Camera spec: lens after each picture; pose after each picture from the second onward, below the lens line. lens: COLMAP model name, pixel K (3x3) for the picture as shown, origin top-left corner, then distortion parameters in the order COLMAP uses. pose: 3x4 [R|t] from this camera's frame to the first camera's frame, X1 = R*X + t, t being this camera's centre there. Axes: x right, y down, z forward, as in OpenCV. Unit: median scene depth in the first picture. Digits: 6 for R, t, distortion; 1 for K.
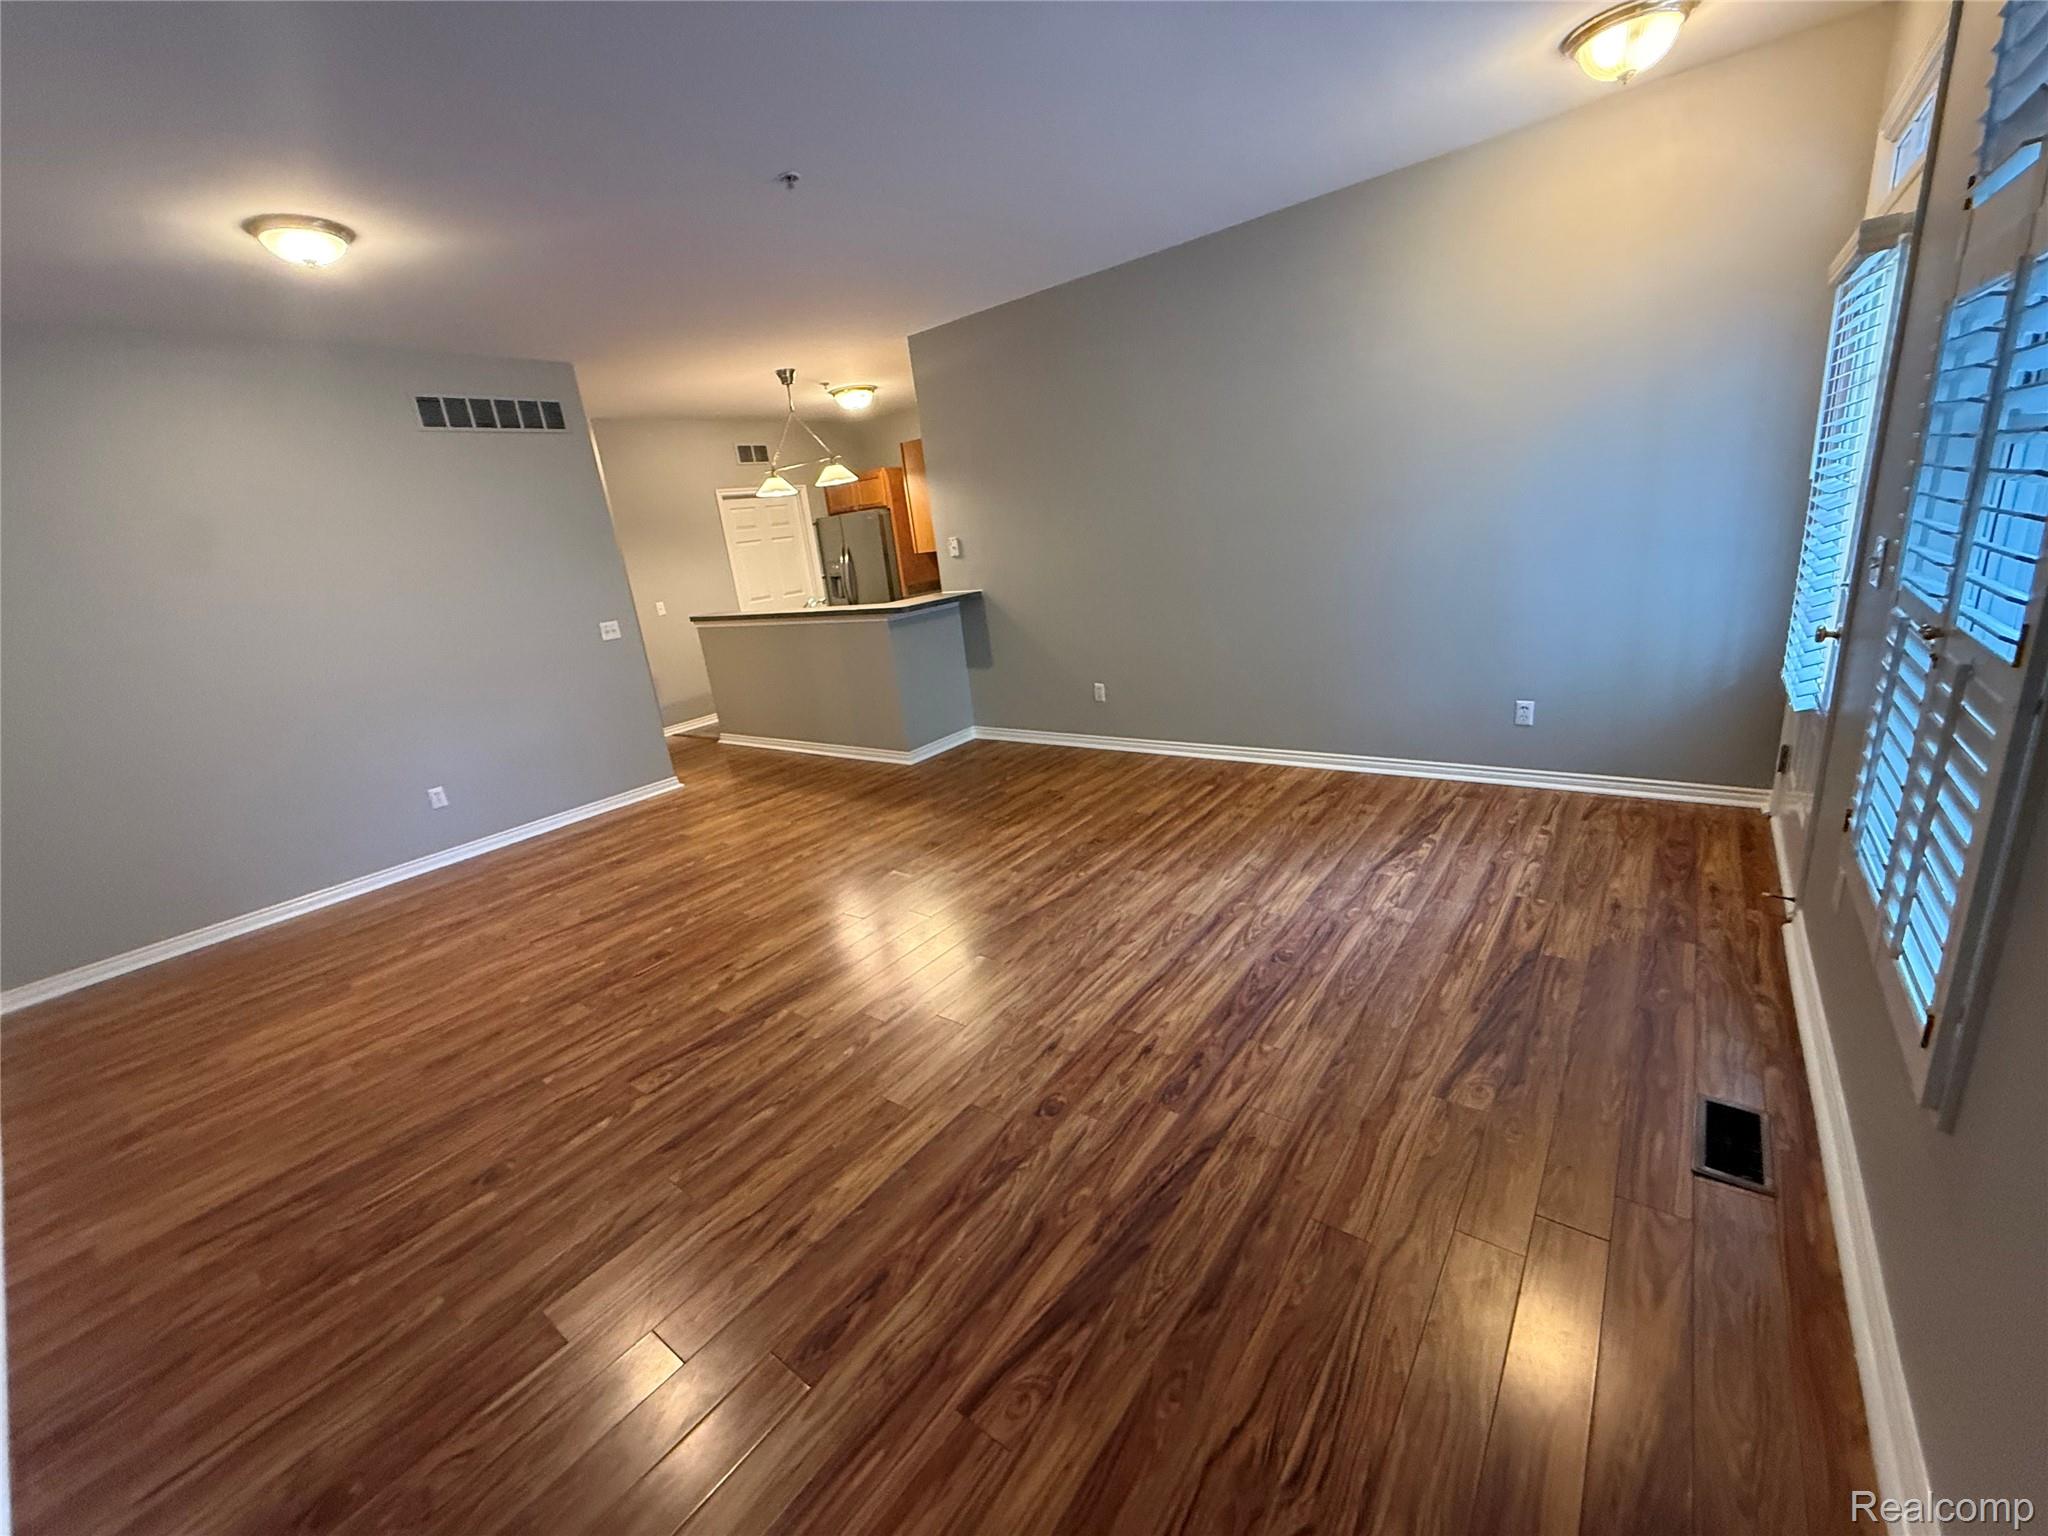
lens RADIAL K [[813.8, 0, 1021.8], [0, 813.8, 766.7], [0, 0, 1]] dist [0.003861, 0.000472]
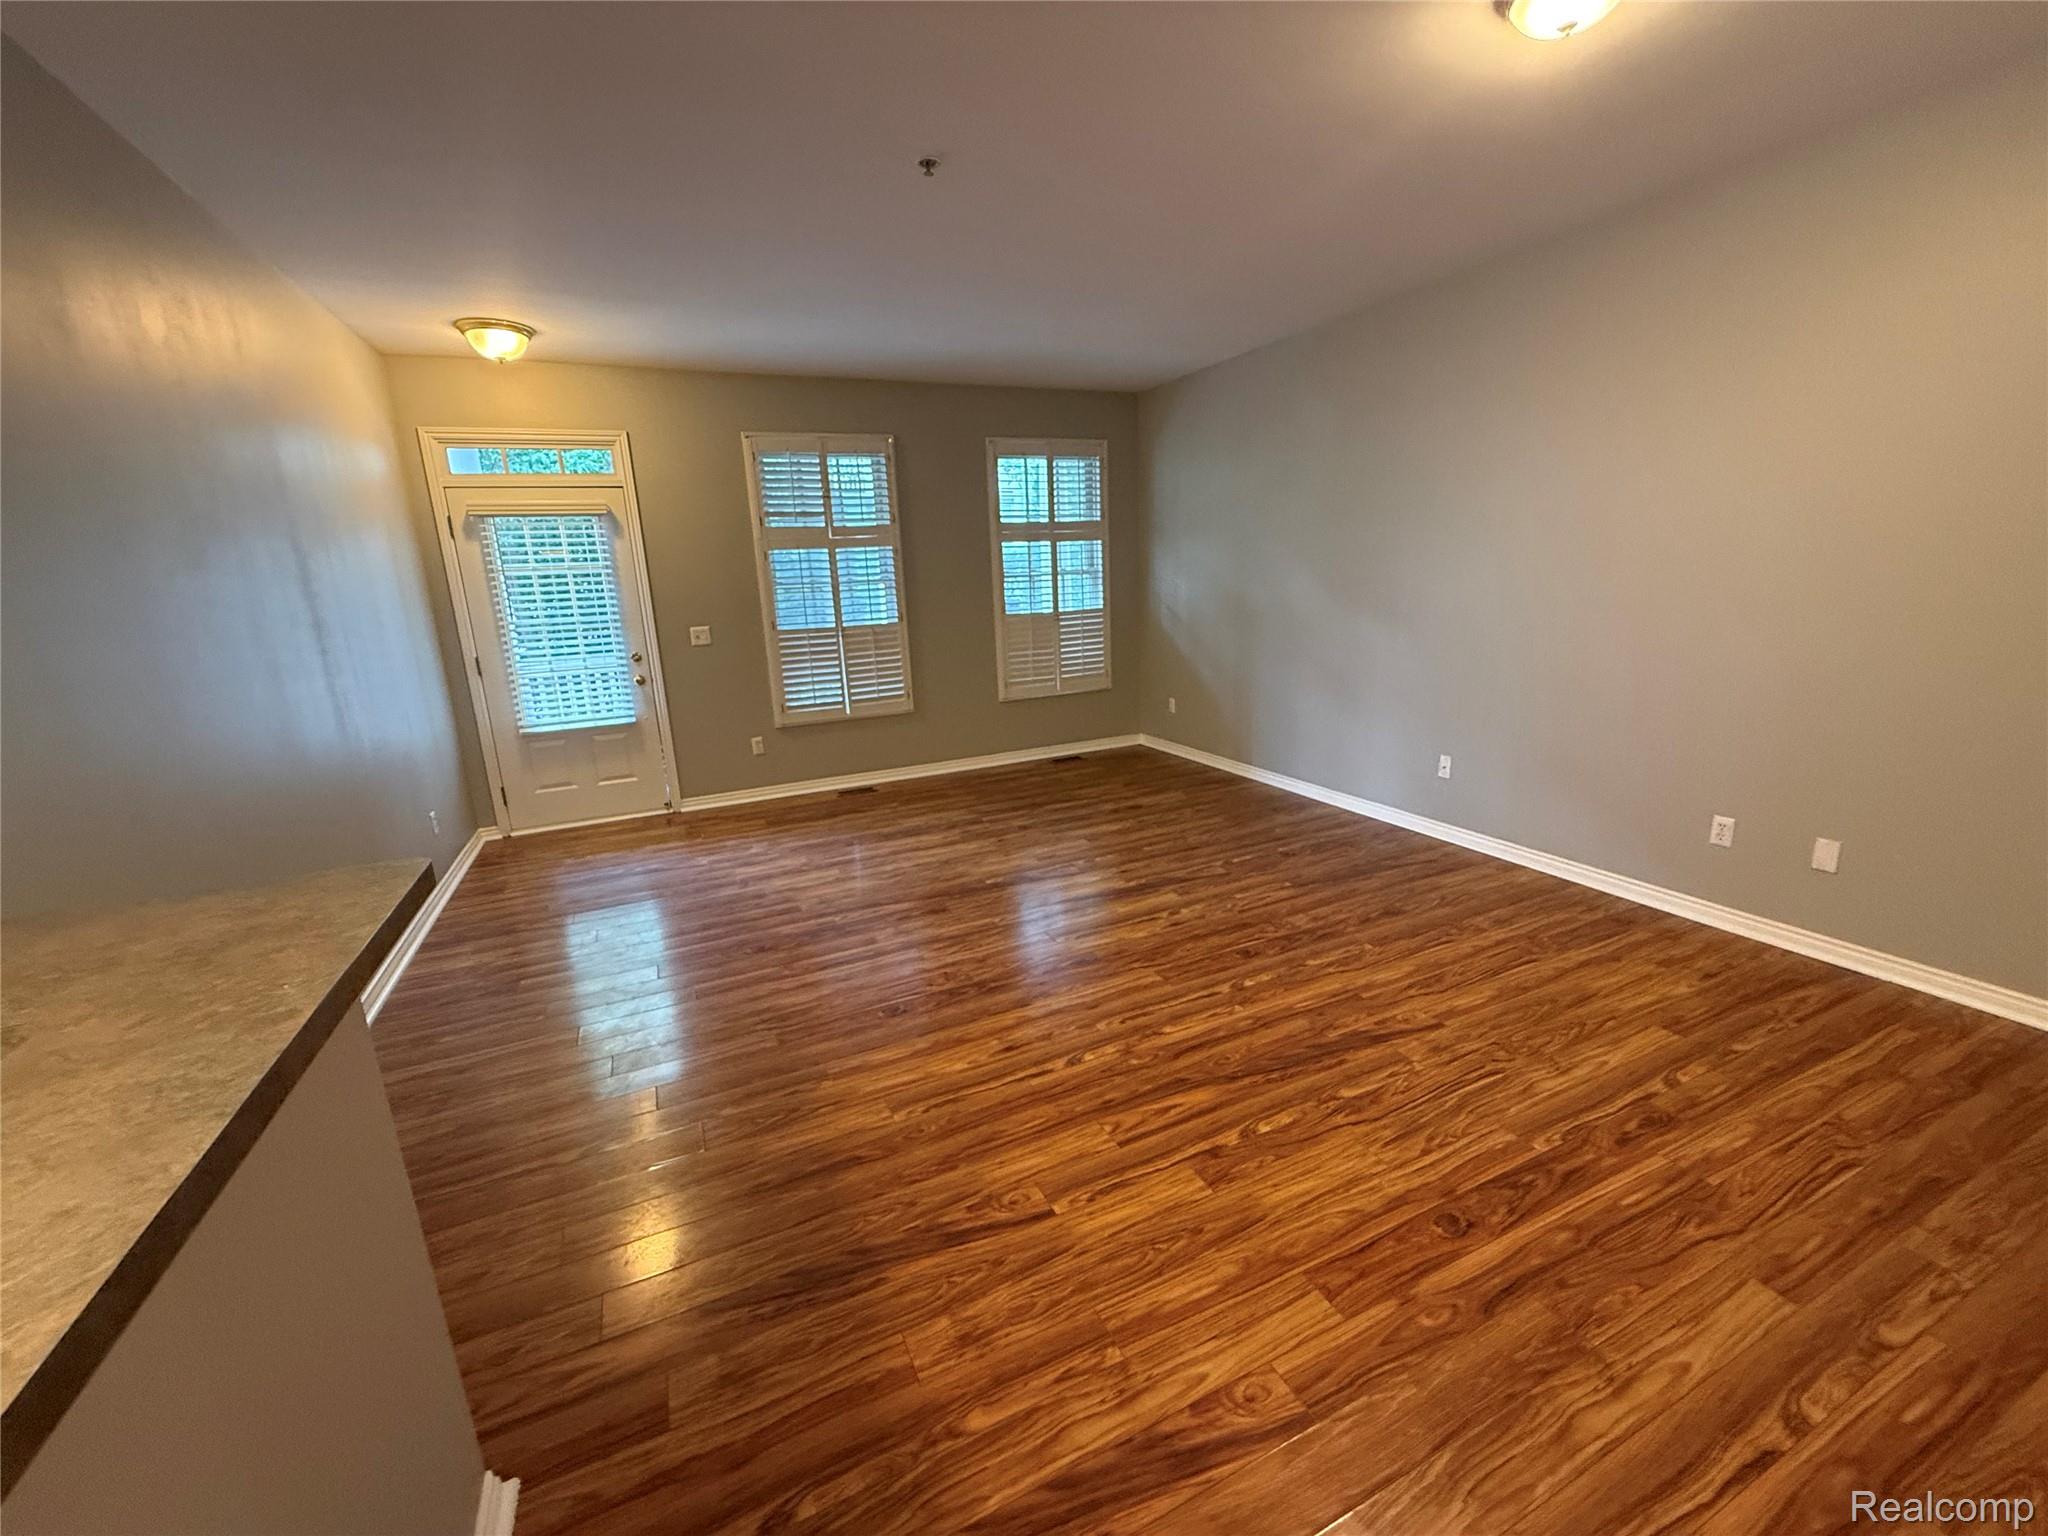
lens RADIAL K [[813.8, 0, 1018.0], [0, 813.8, 765.6], [0, 0, 1]] dist [0.003861, 0.000472]
pose [[-0.873611, 0.041067, 0.484888, -0.694332], [0.272739, 0.866541, 0.417995, -0.444045], [-0.403009, 0.497413, -0.768221, 1.762271]]
